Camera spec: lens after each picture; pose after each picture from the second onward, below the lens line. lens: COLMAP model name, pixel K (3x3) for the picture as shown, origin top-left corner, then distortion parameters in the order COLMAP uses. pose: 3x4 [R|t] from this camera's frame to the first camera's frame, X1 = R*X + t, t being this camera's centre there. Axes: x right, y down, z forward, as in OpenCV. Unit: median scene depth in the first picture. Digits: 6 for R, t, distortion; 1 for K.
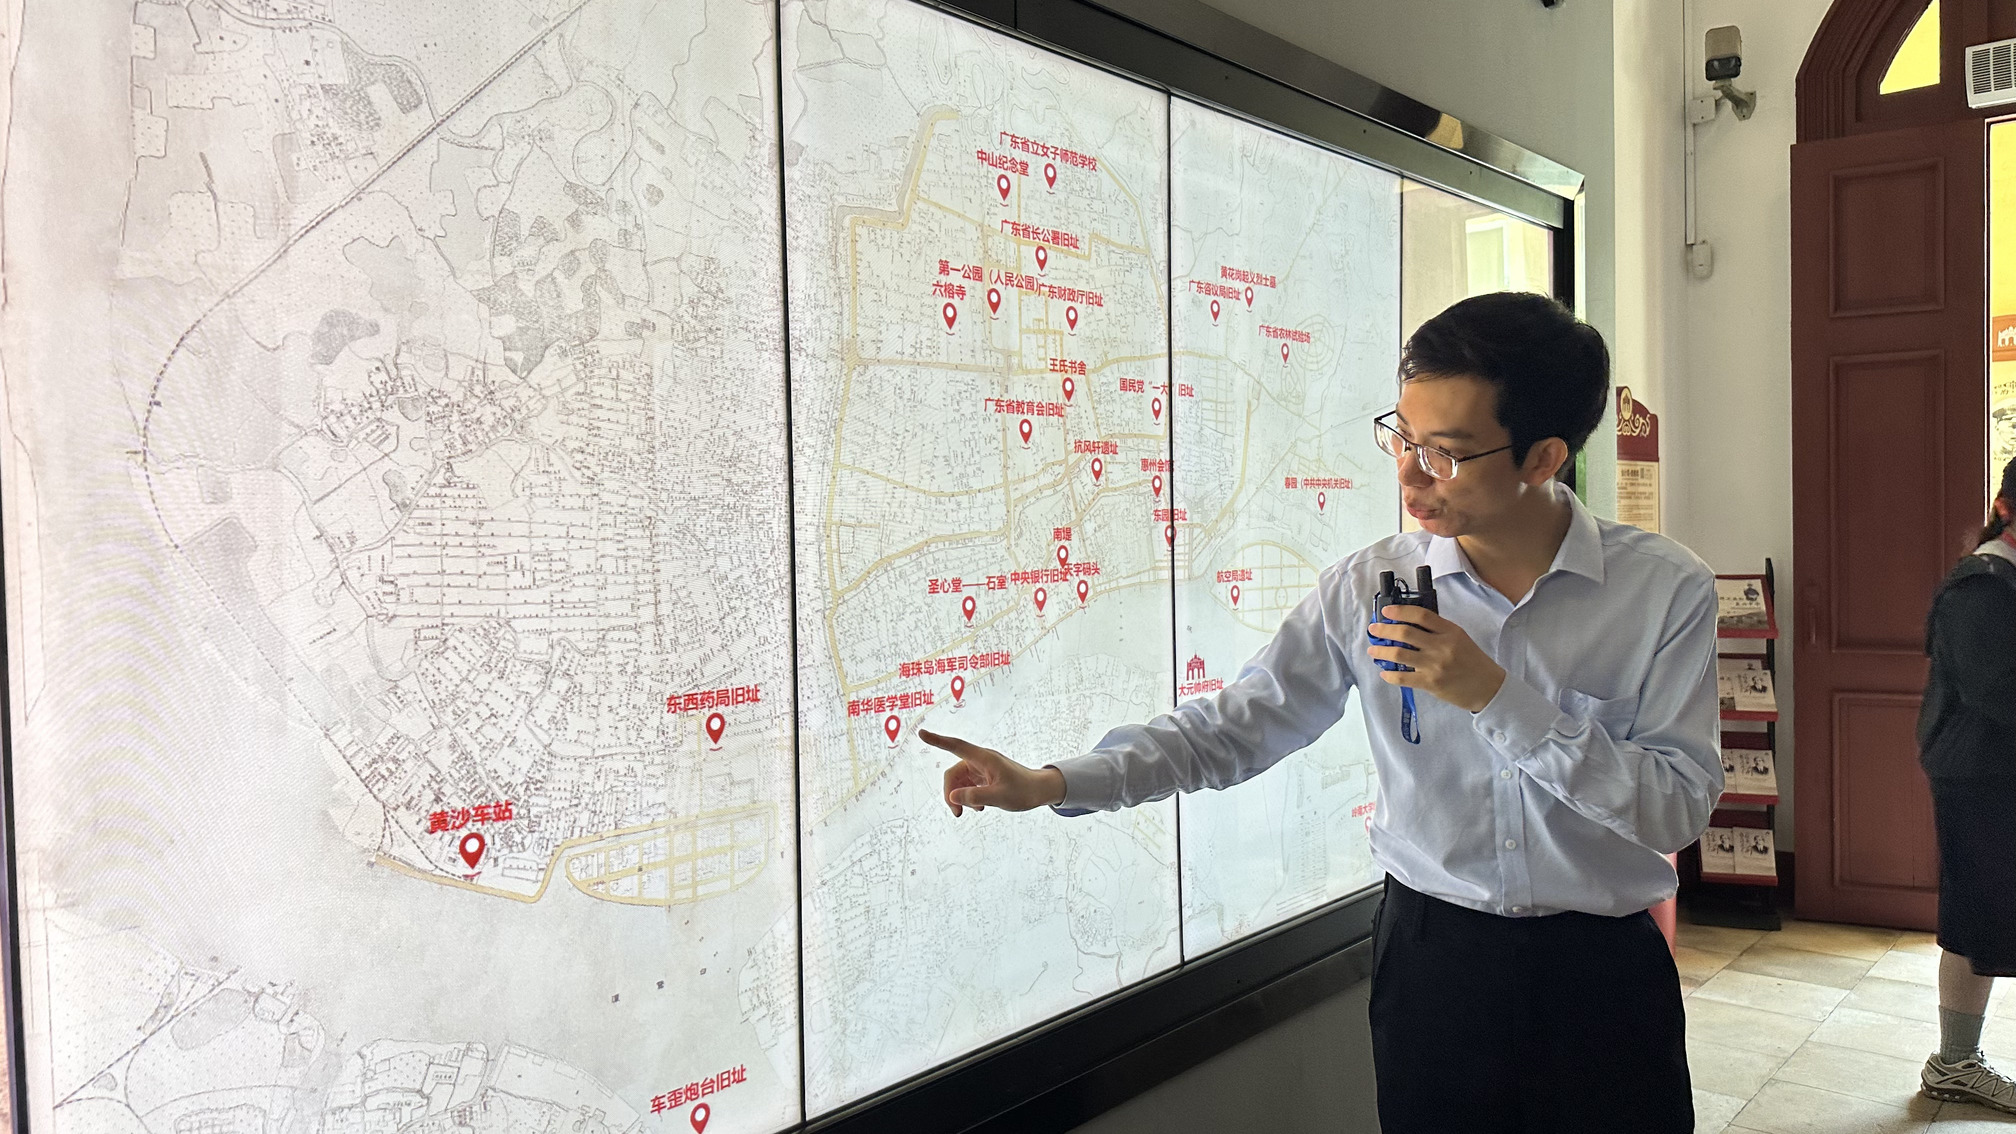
lens RADIAL K [[1433.8, 0, 1005.6], [0, 1433.8, 585.0], [0, 0, 1]] dist [0.065821, -0.072818]
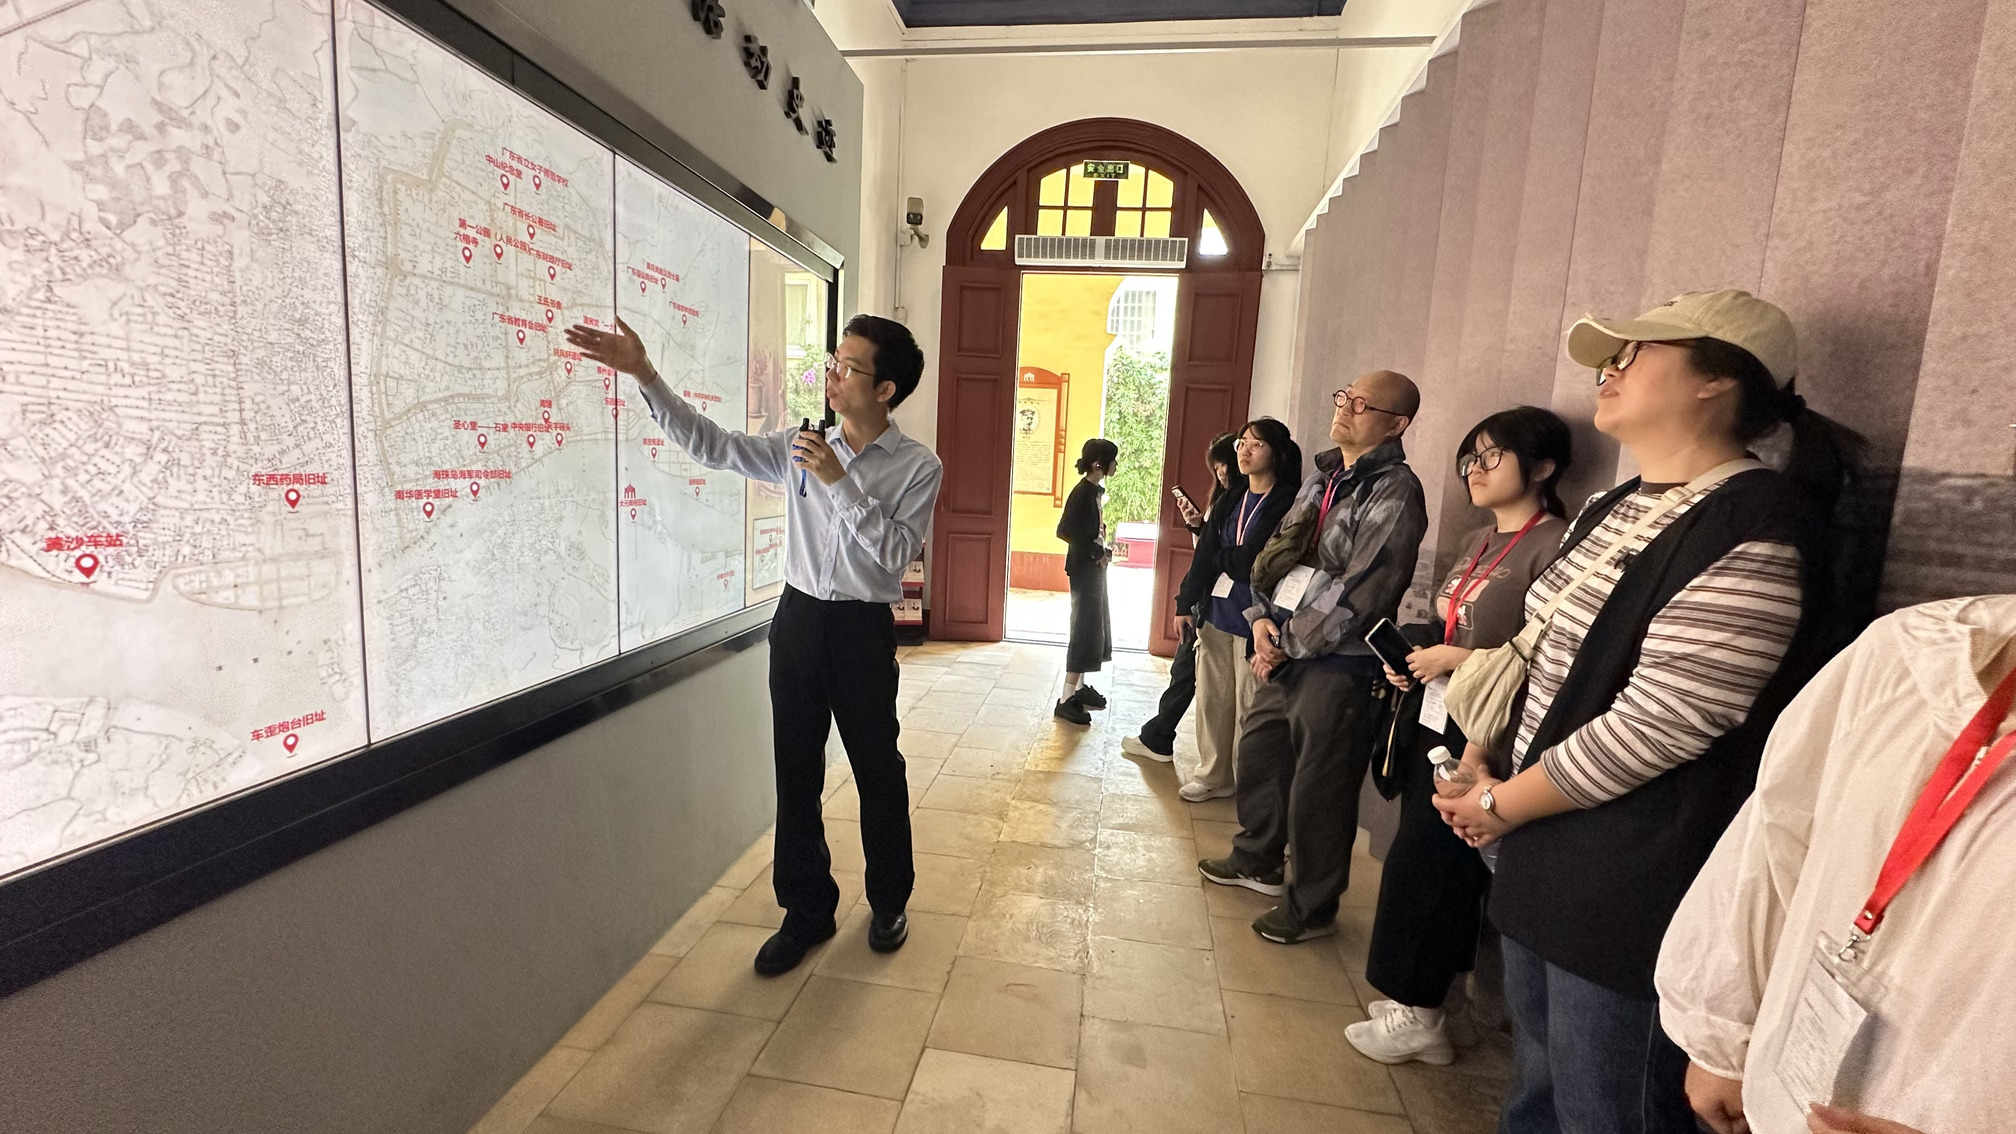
lens RADIAL K [[807.8, 0, 1005.1], [0, 807.8, 574.6], [0, 0, 1]] dist [0.002581, -0.001896]
pose [[0.837923, -0.008304, 0.545726, -0.035936], [-0.052151, 0.994091, 0.095201, 0.058056], [-0.543291, -0.108231, 0.832539, -0.141176]]
